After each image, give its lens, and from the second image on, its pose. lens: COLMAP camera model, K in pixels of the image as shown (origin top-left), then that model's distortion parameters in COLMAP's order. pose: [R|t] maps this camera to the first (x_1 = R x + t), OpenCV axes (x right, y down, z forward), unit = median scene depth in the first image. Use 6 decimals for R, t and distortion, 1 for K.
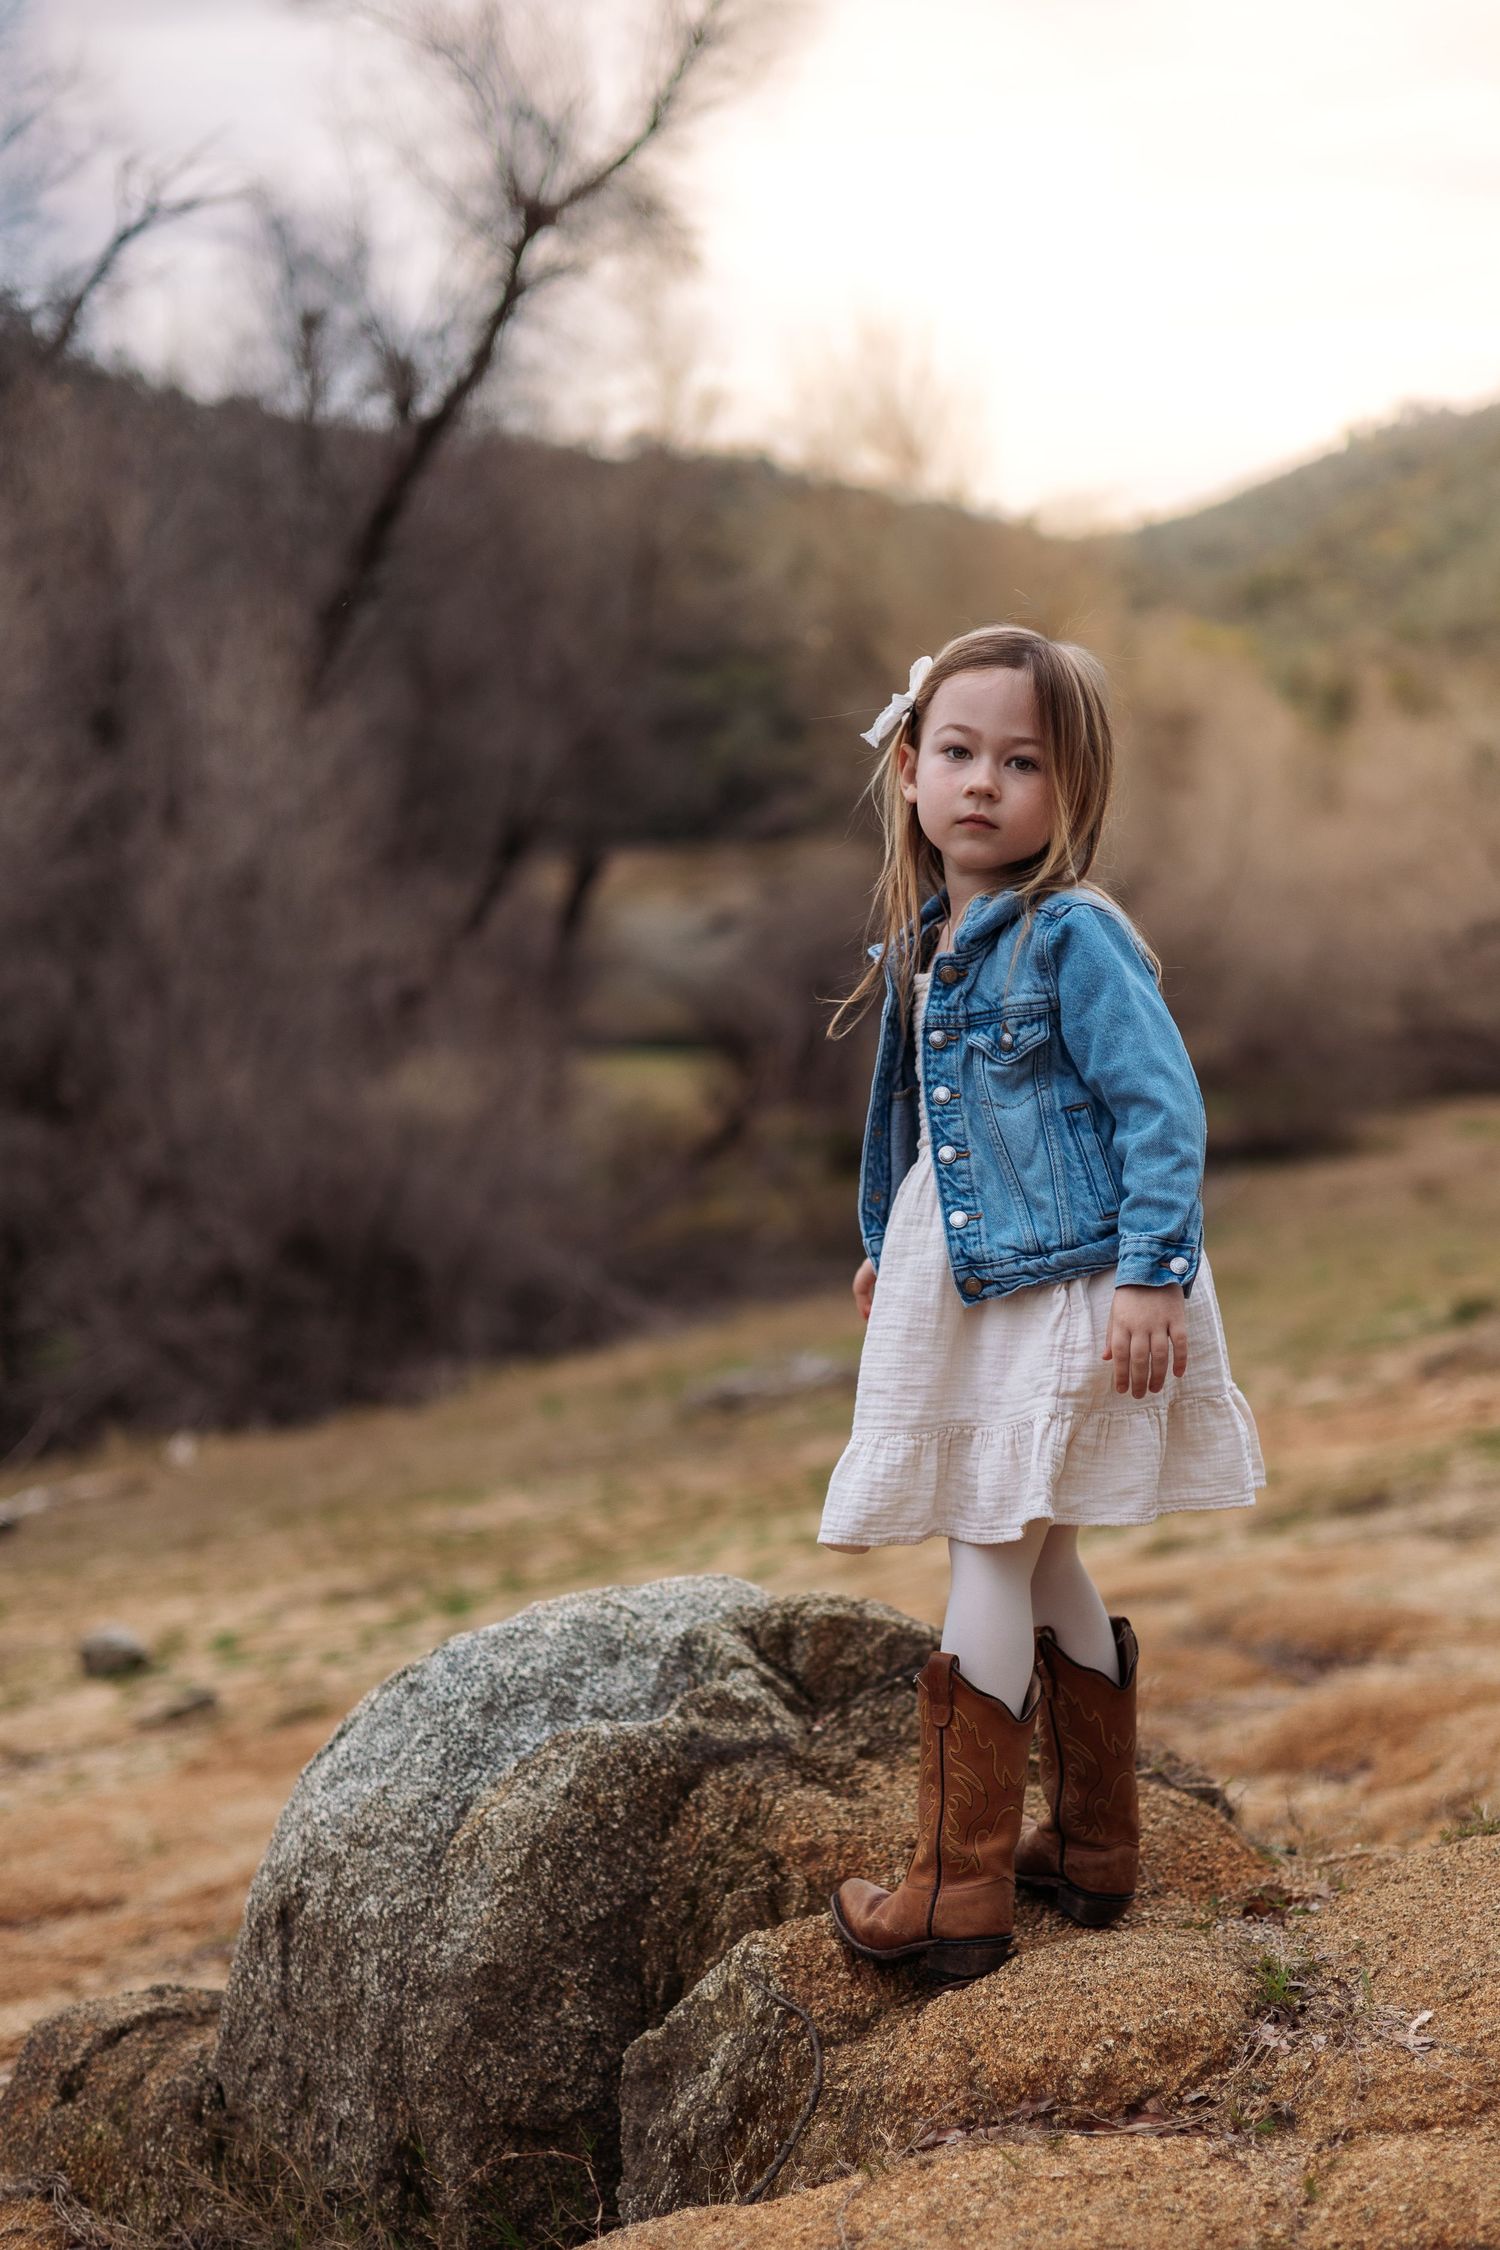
lens RADIAL K [[3232.6, 0, 749.8], [0, 3232.6, 1123.8], [0, 0, 1]] dist [-0.018606, 0.000000]
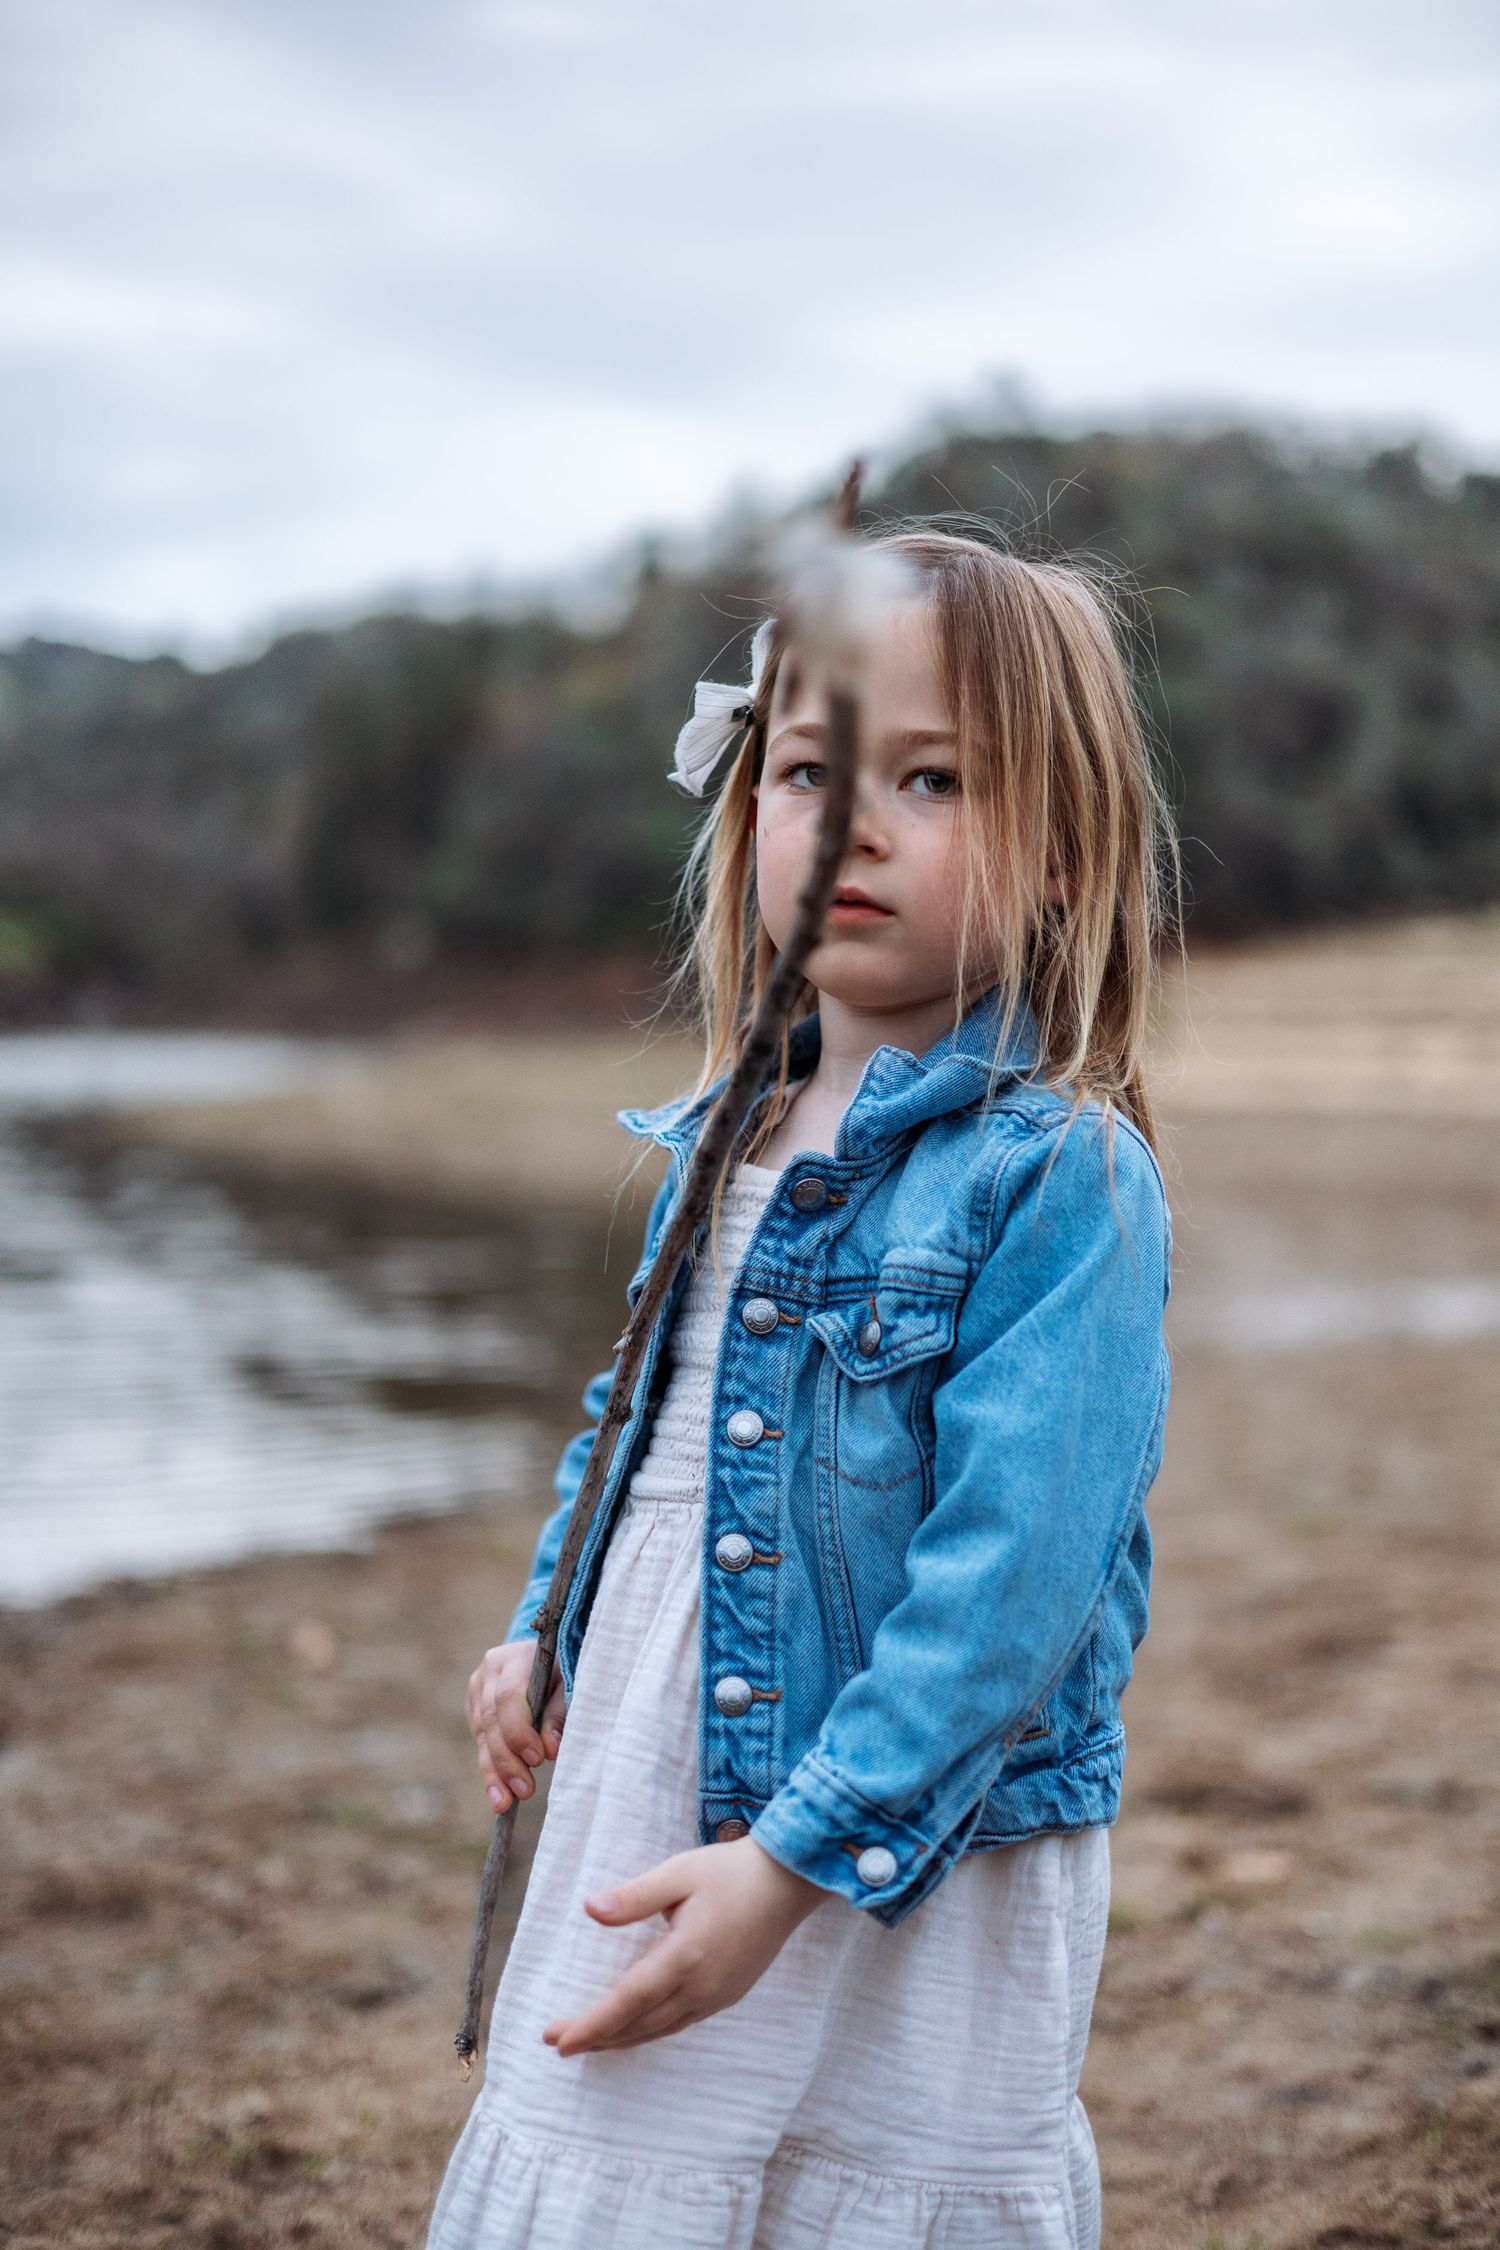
lens RADIAL K [[3232.6, 0, 749.6], [0, 3232.6, 1125.1], [0, 0, 1]] dist [-0.018606, 0.000000]
pose [[0.973272, 0.210868, 0.090969, 0.004816], [-0.205826, 0.976638, -0.061752, -0.023769], [-0.101865, 0.041378, 0.993937, 0.502481]]
